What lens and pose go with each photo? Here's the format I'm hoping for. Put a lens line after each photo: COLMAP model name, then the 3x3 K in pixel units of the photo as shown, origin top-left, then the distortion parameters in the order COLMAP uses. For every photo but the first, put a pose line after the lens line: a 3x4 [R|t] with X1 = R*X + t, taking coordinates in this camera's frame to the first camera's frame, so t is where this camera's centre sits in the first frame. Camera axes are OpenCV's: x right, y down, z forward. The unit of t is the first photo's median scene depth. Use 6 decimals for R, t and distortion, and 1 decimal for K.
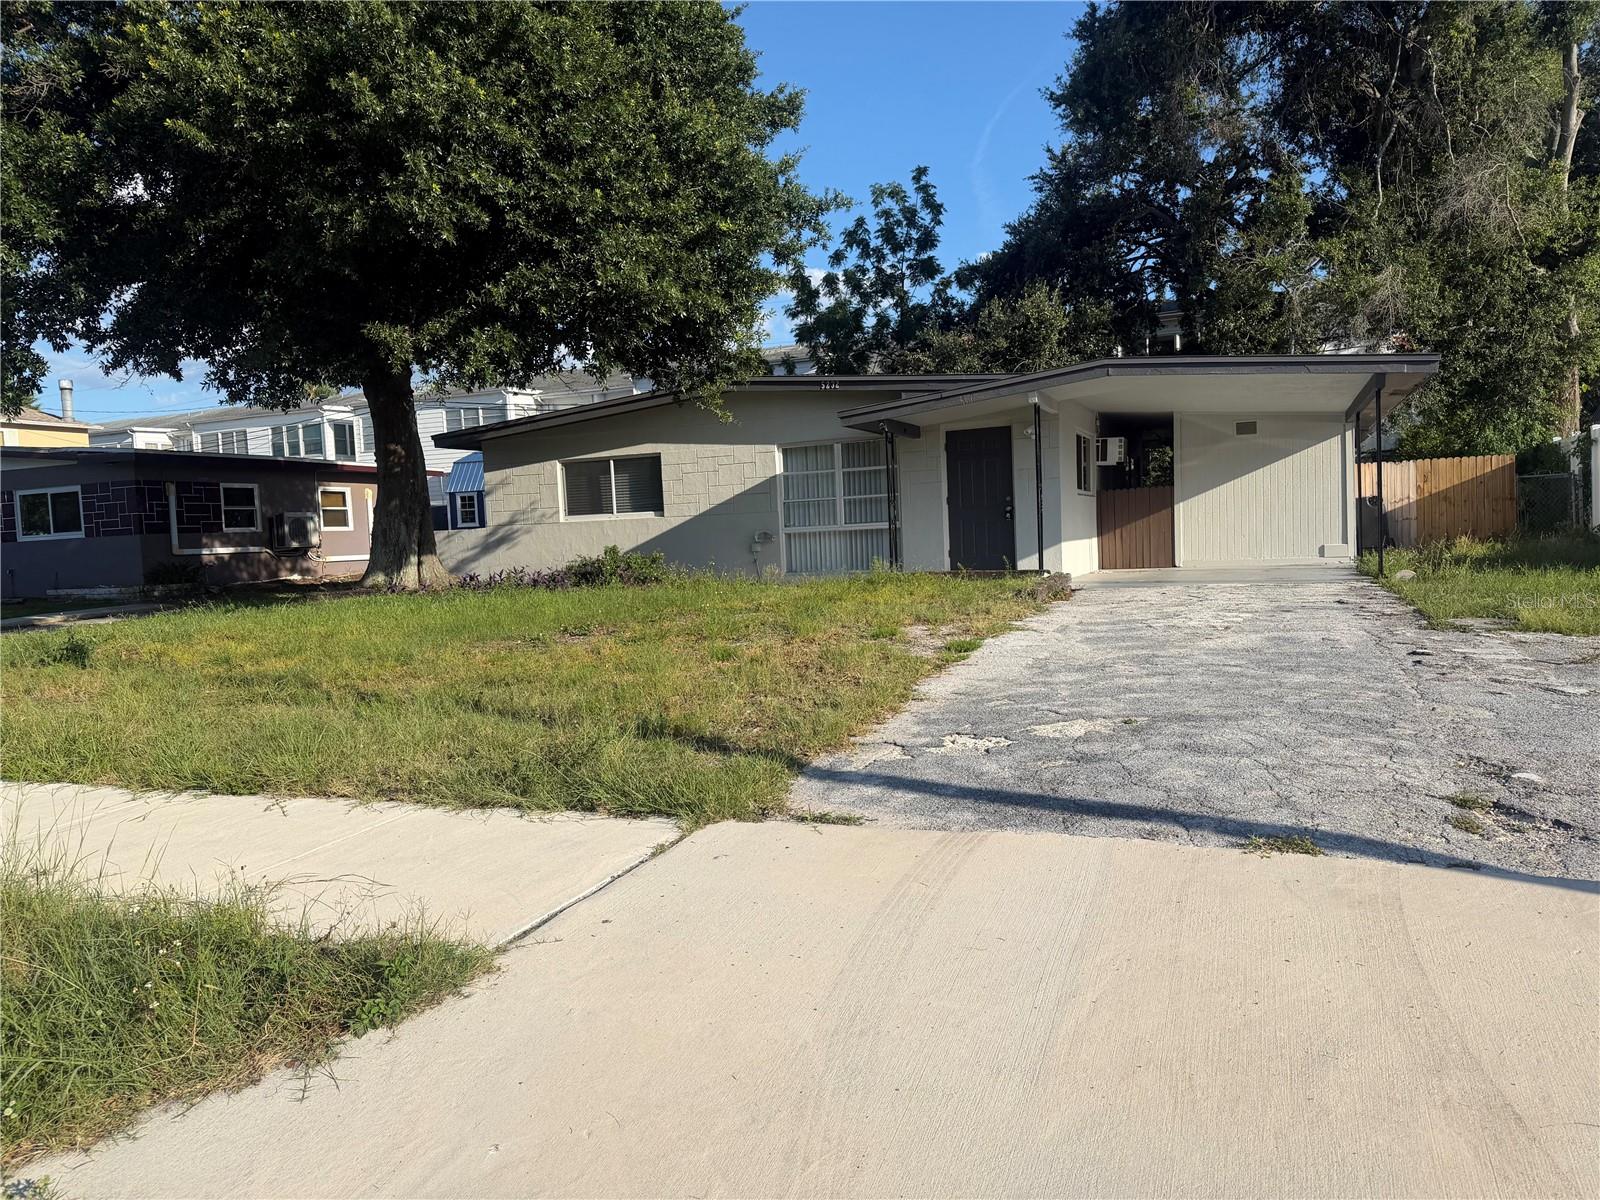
lens RADIAL K [[1140.0, 0, 793.4], [0, 1140.0, 599.6], [0, 0, 1]] dist [0.088621, -0.106877]
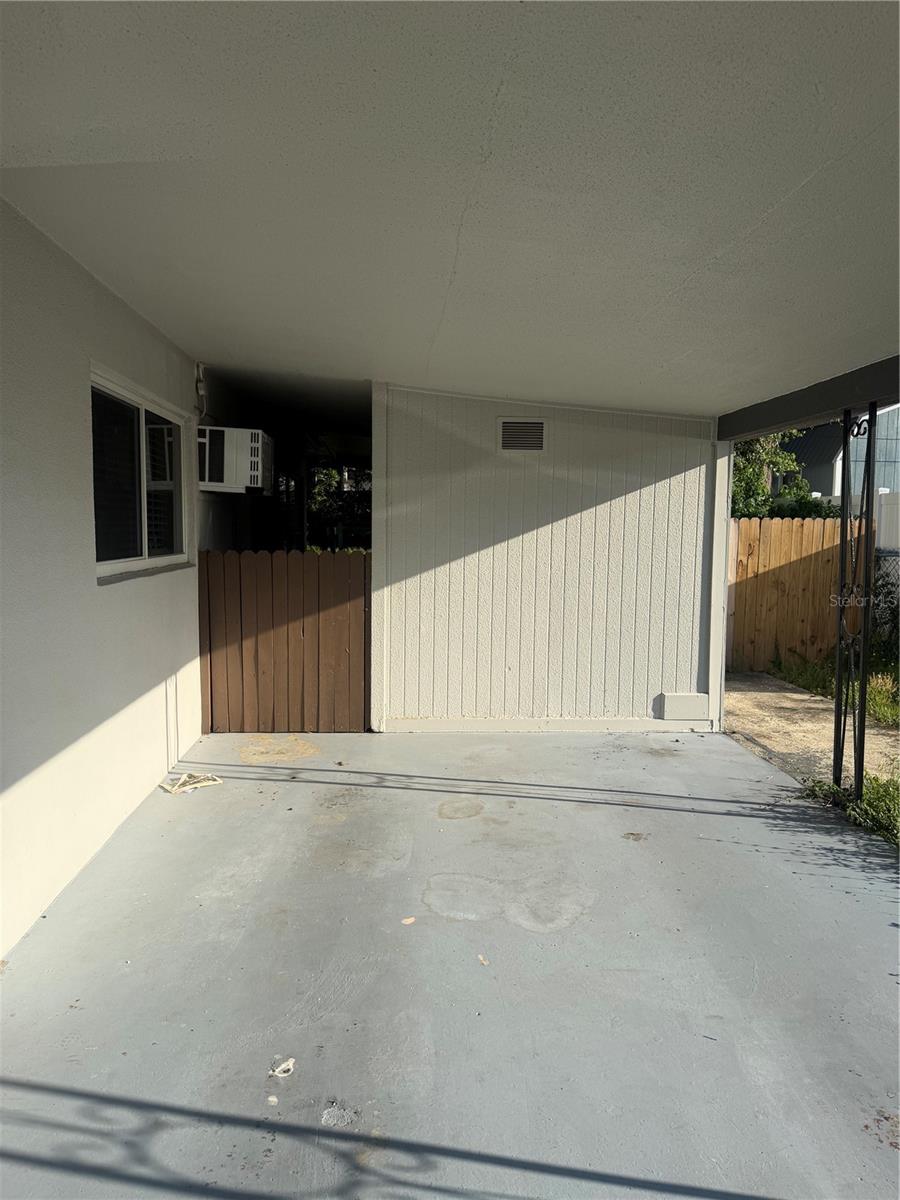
lens RADIAL K [[855.0, 0, 448.0], [0, 855.0, 603.2], [0, 0, 1]] dist [0.088621, -0.106877]
pose [[0.896041, 0.008898, 0.443882, 0.207354], [-0.021660, 0.999485, 0.023689, -0.085855], [-0.443443, -0.030841, 0.895772, 0.679480]]
